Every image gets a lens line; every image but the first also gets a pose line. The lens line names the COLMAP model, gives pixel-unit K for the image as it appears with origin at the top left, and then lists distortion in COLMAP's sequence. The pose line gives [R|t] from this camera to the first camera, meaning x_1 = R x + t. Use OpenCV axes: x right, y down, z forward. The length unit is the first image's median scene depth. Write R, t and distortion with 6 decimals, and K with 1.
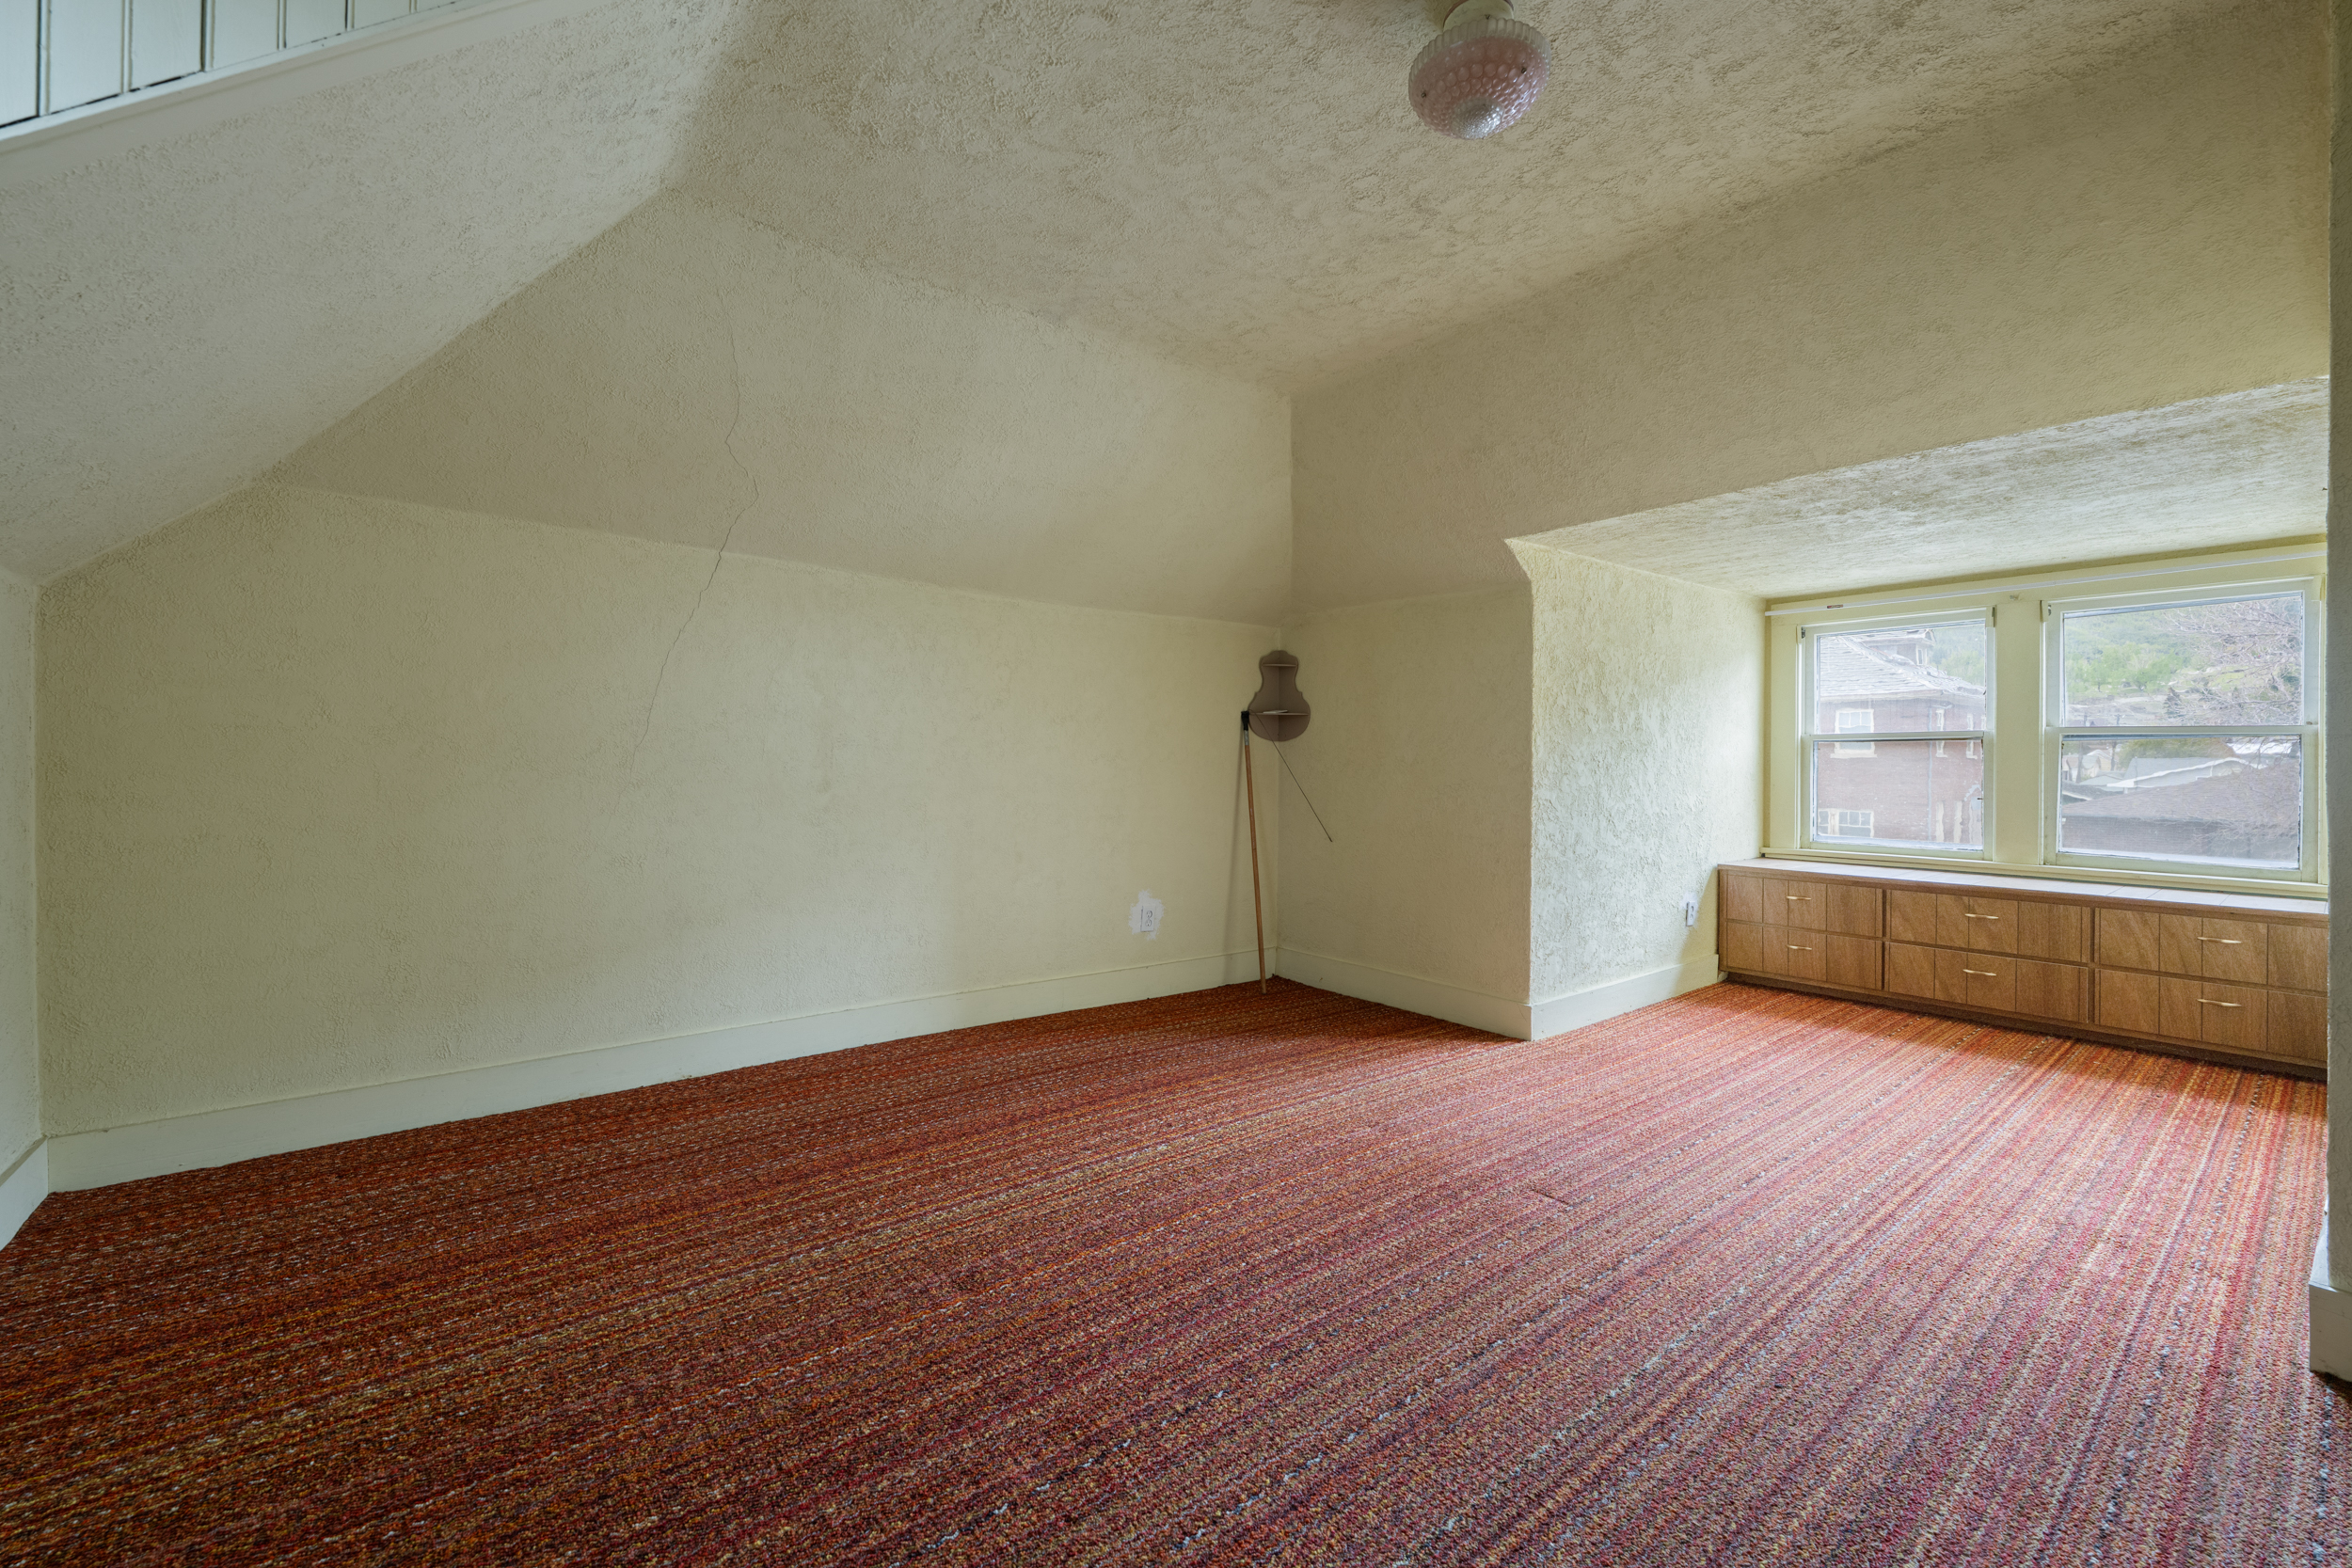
lens RADIAL K [[938.5, 0, 1163.3], [0, 938.5, 772.6], [0, 0, 1]] dist [-0.002556, -0.000150]
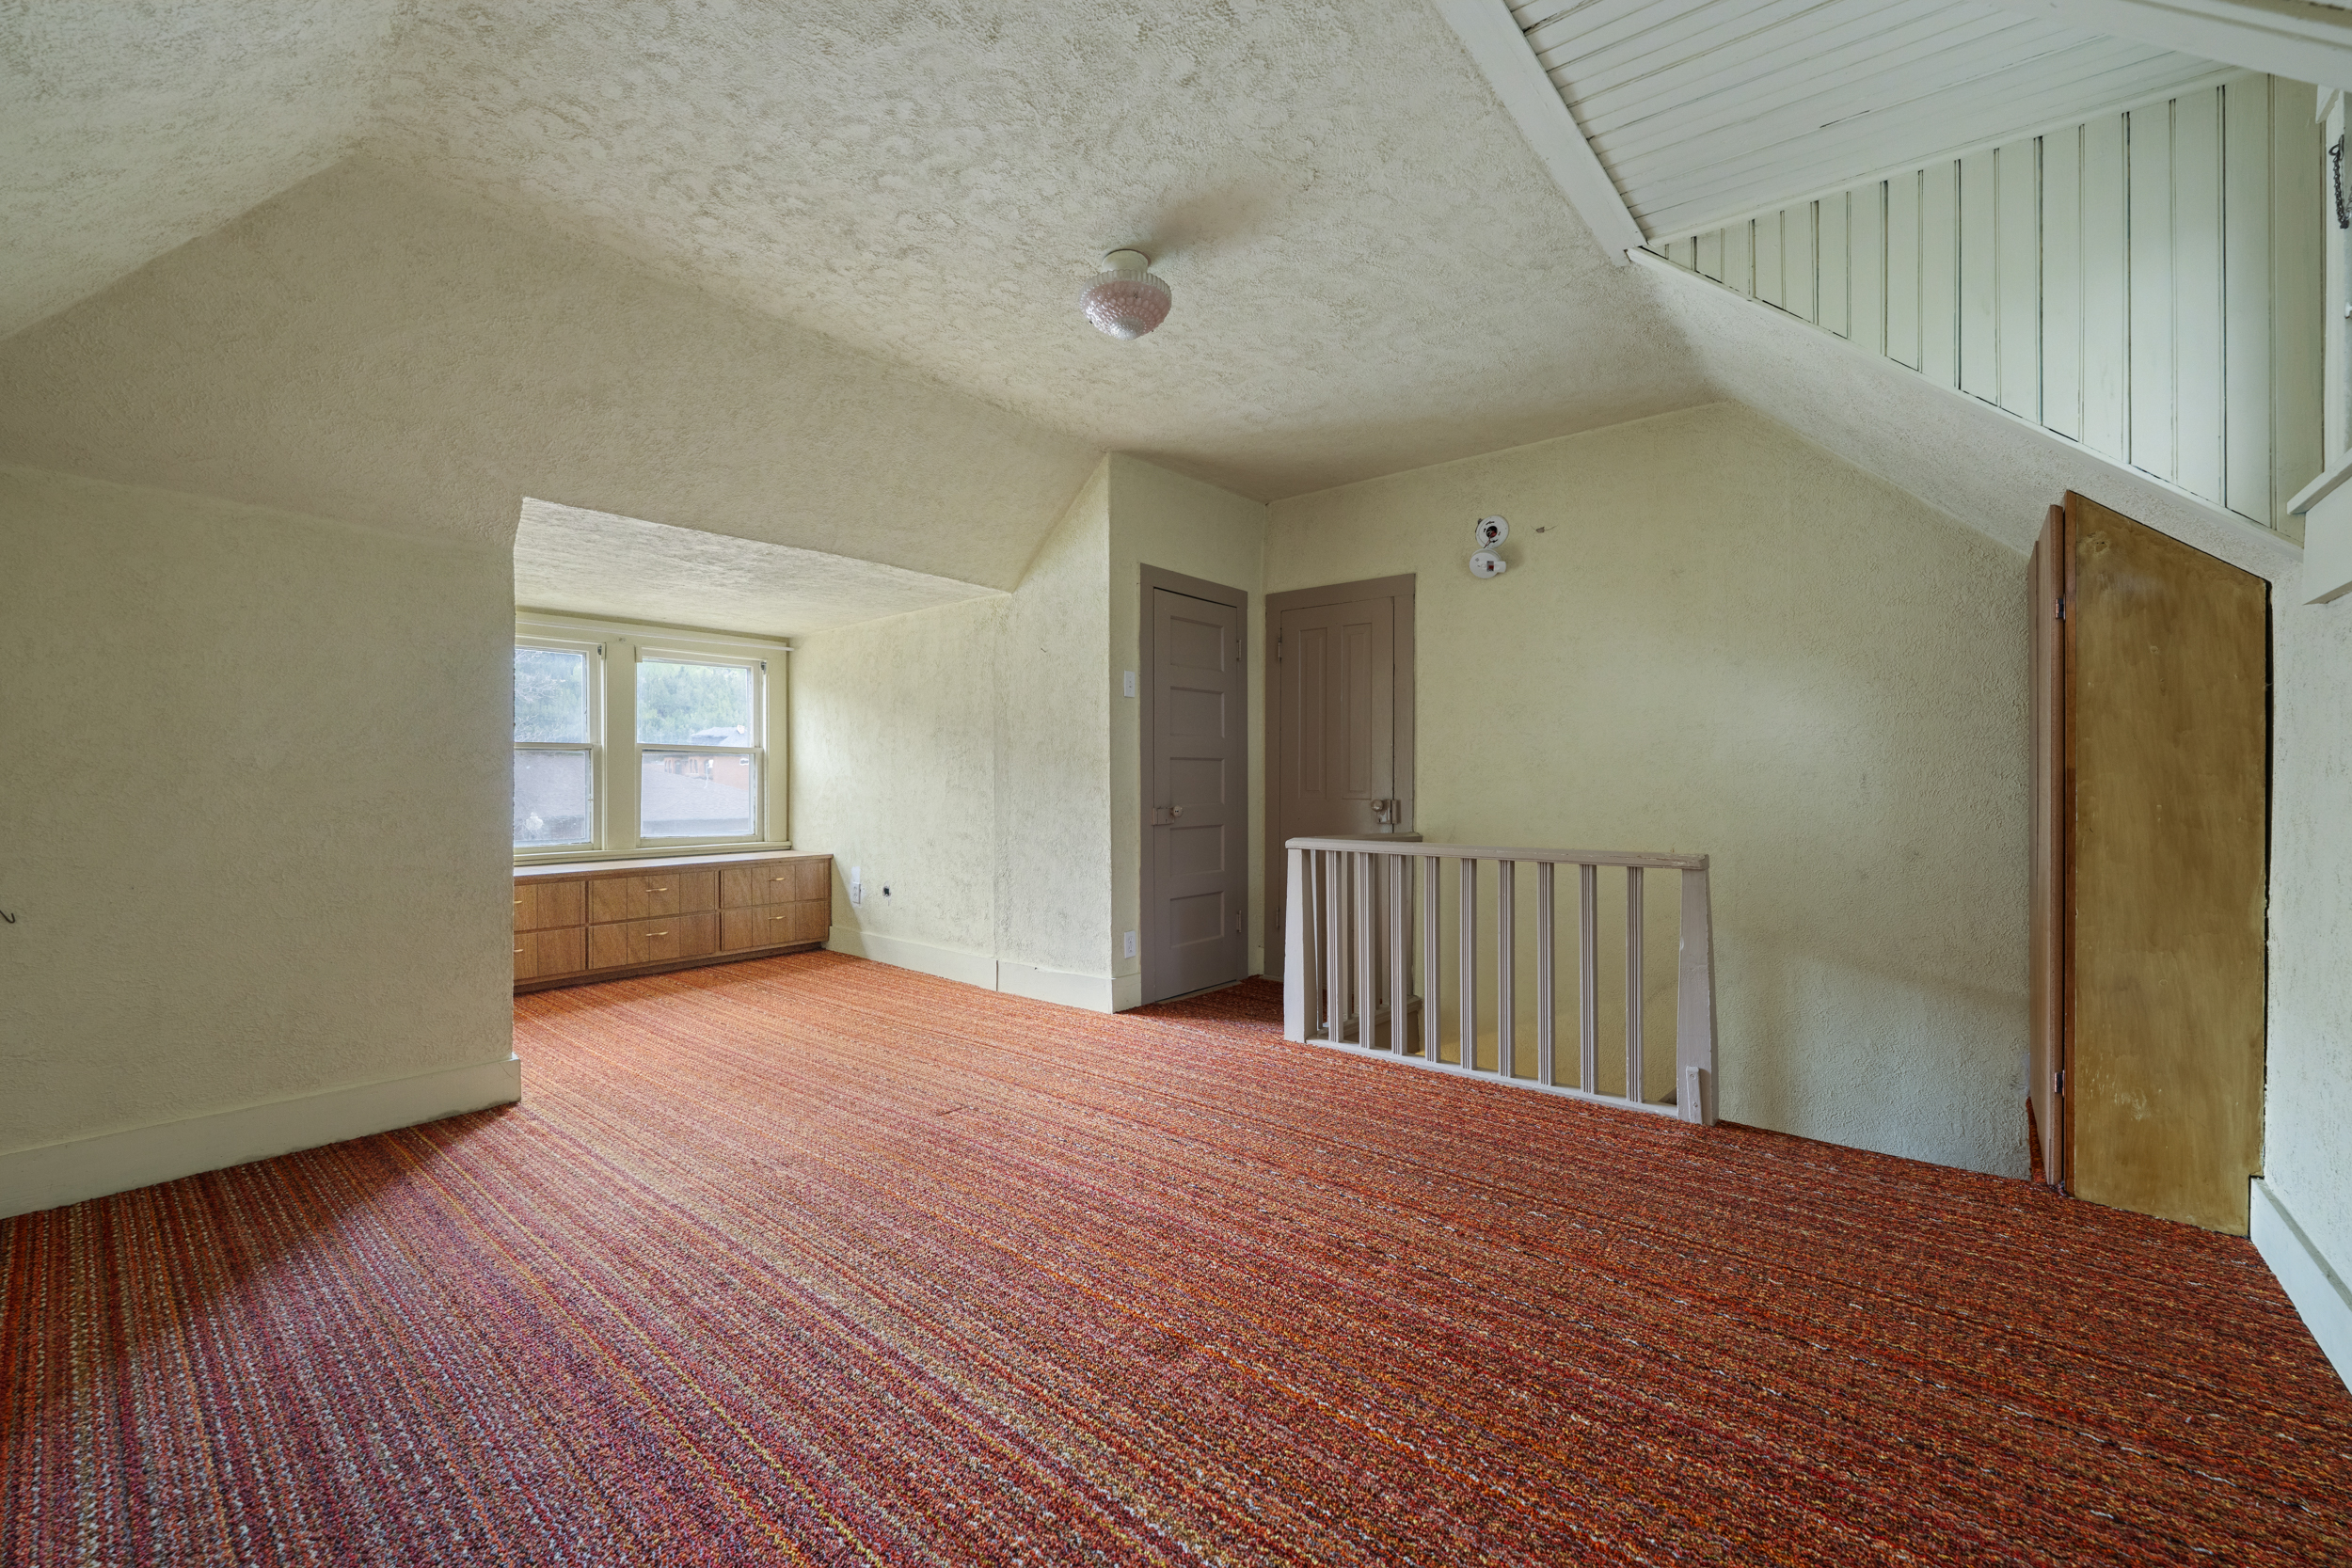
lens RADIAL K [[938.5, 0, 1163.3], [0, 938.5, 772.6], [0, 0, 1]] dist [-0.002556, -0.000150]
pose [[-0.203251, -0.000397, 0.979127, -0.718514], [0.010278, 0.999944, 0.002539, -0.005258], [-0.979073, 0.010580, -0.203236, 0.785478]]
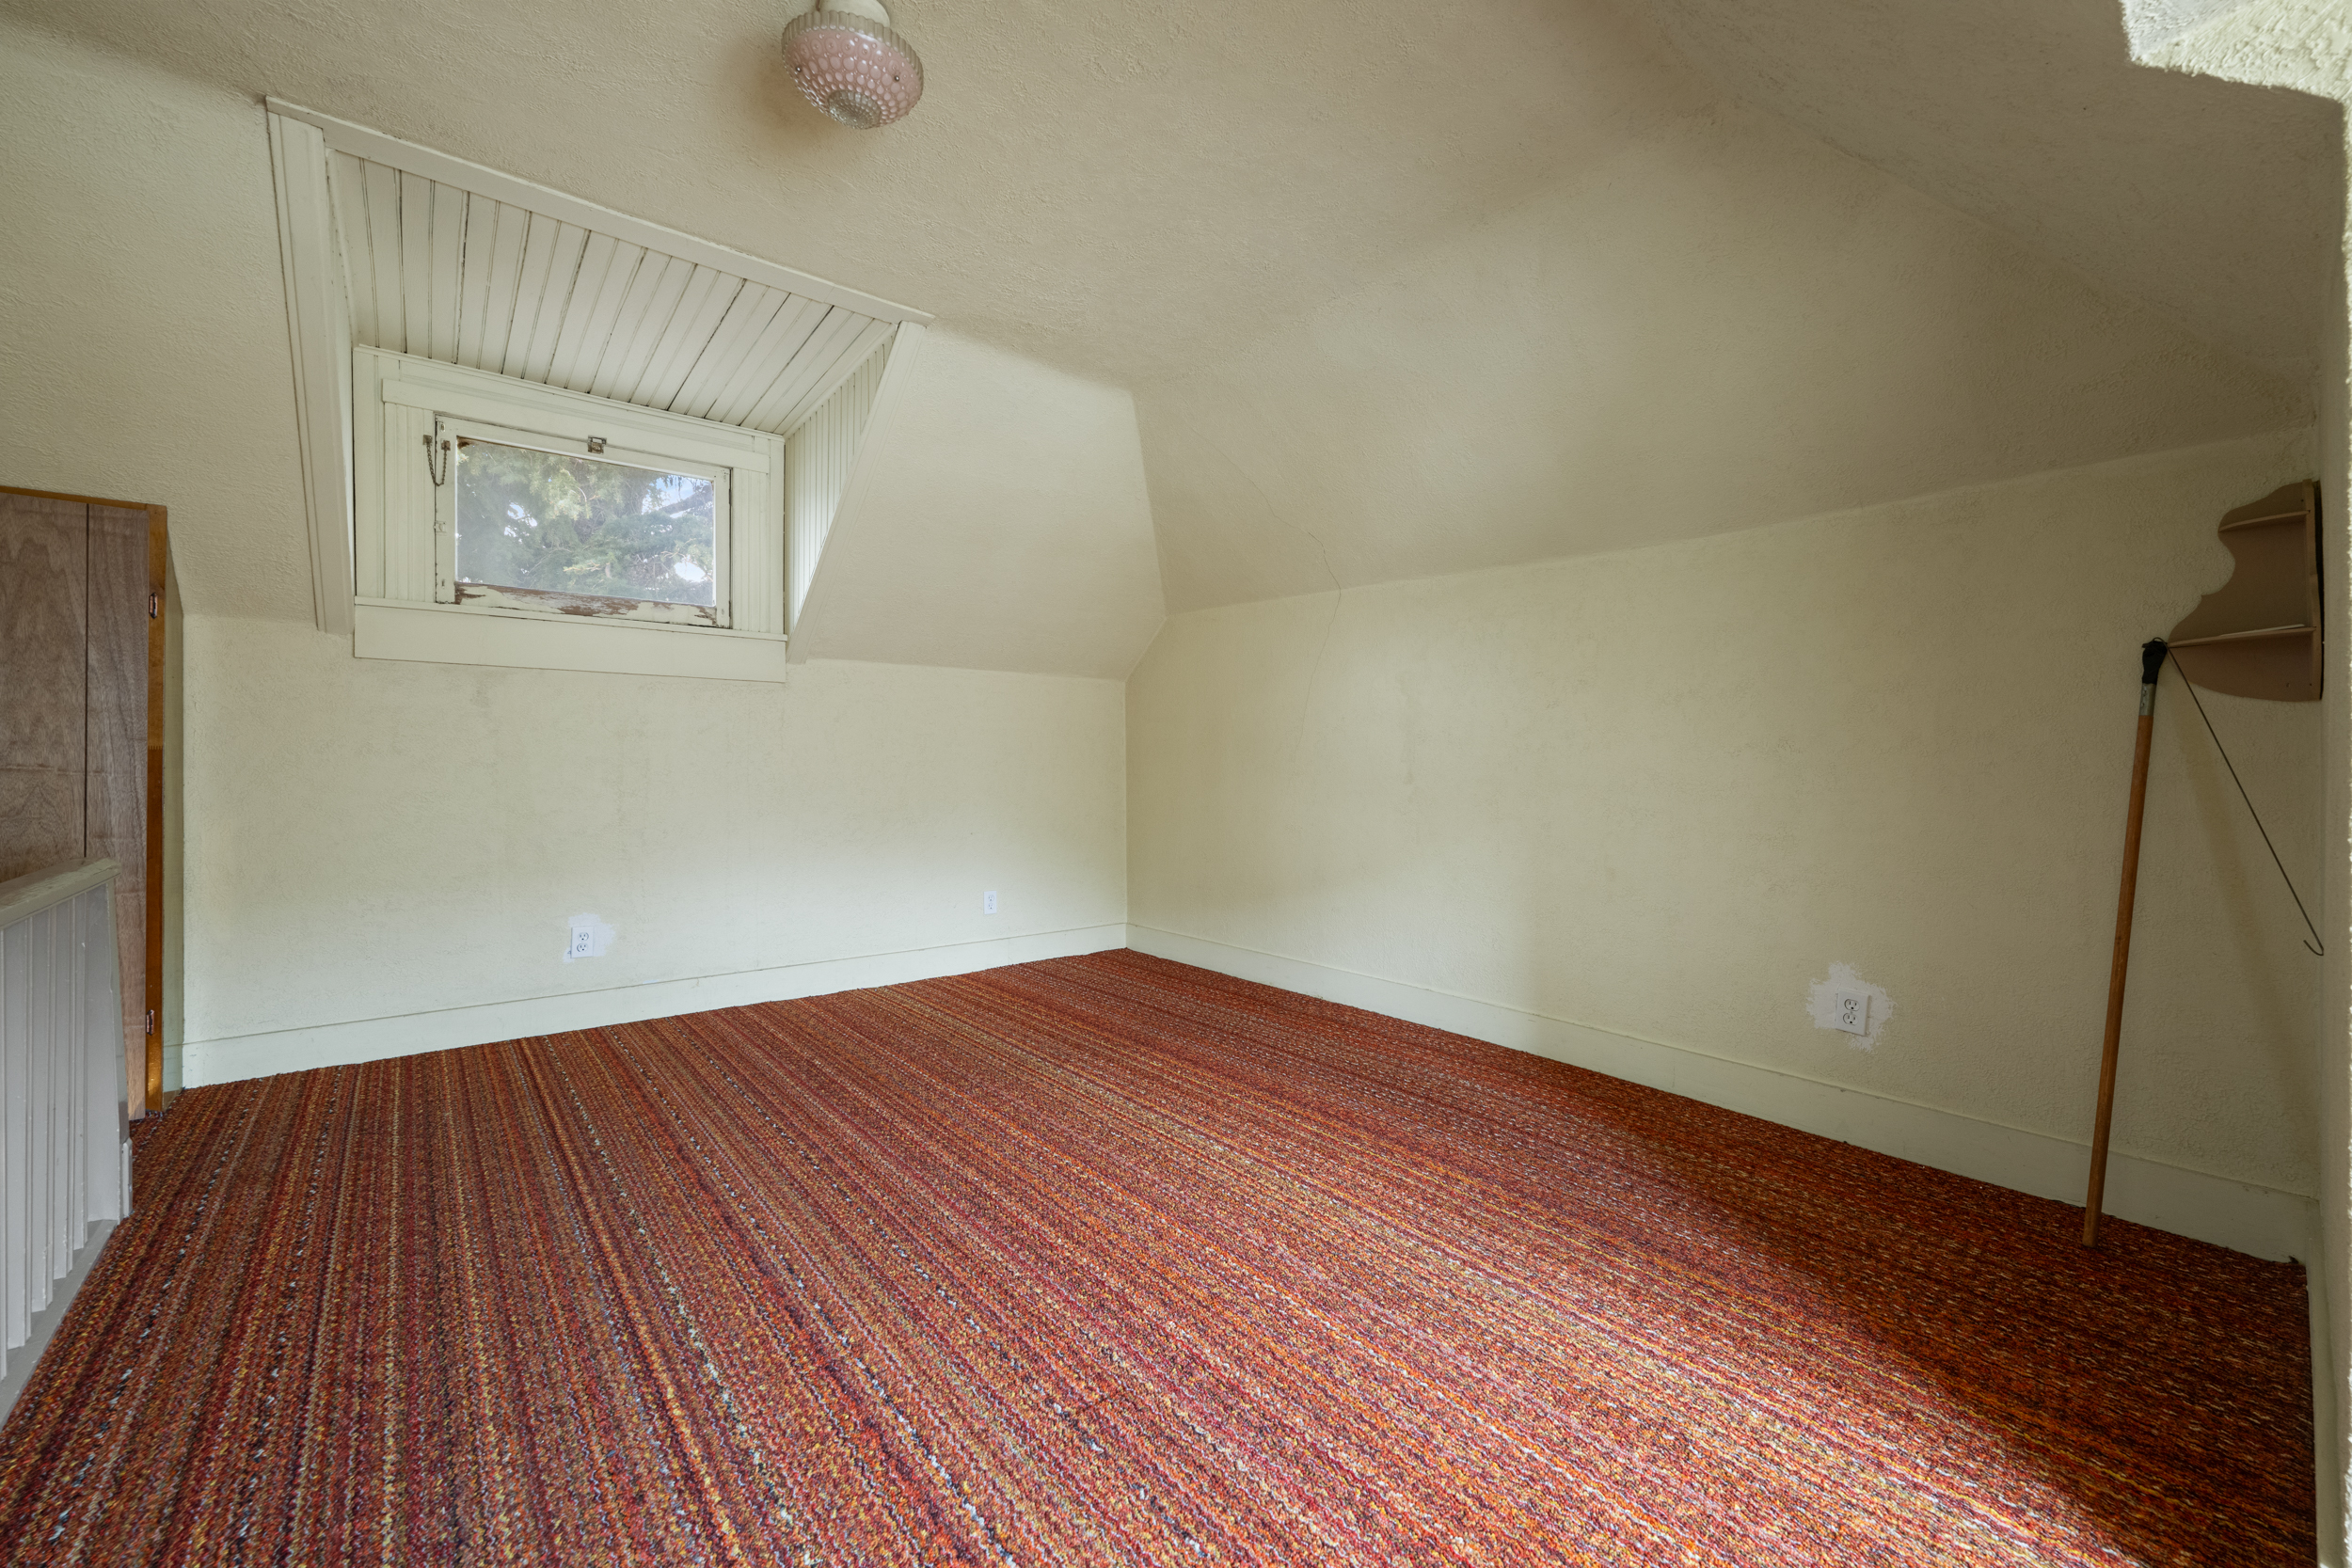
lens RADIAL K [[923.8, 0, 1184.9], [0, 923.8, 780.1], [0, 0, 1]] dist [-0.000007, 0.000516]
pose [[0.047362, 0.013957, -0.998780, 0.853699], [-0.016115, 0.999783, 0.013207, 0.007663], [0.998748, 0.015469, 0.047576, 0.827318]]
